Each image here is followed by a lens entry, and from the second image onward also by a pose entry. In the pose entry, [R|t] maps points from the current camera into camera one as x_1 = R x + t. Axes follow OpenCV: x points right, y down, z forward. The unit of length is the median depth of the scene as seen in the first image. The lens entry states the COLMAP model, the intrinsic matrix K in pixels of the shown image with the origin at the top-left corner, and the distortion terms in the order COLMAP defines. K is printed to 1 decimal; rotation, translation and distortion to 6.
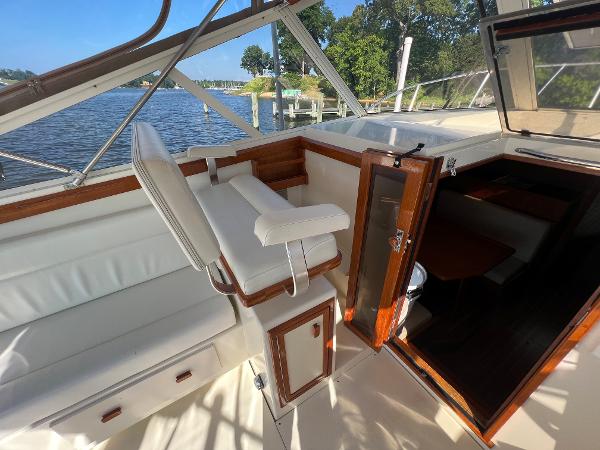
lens RADIAL K [[241.4, 0, 299.8], [0, 241.4, 223.1], [0, 0, 1]] dist [-0.000987, 0.000260]
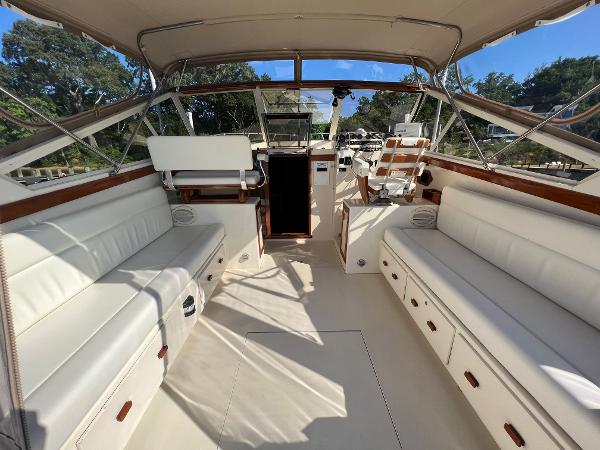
lens RADIAL K [[241.4, 0, 298.8], [0, 241.4, 224.0], [0, 0, 1]] dist [-0.000987, 0.000260]
pose [[0.505667, -0.243868, 0.827544, -1.461805], [0.427439, 0.904029, 0.005222, 0.548634], [-0.749397, 0.351084, 0.561377, -0.548602]]
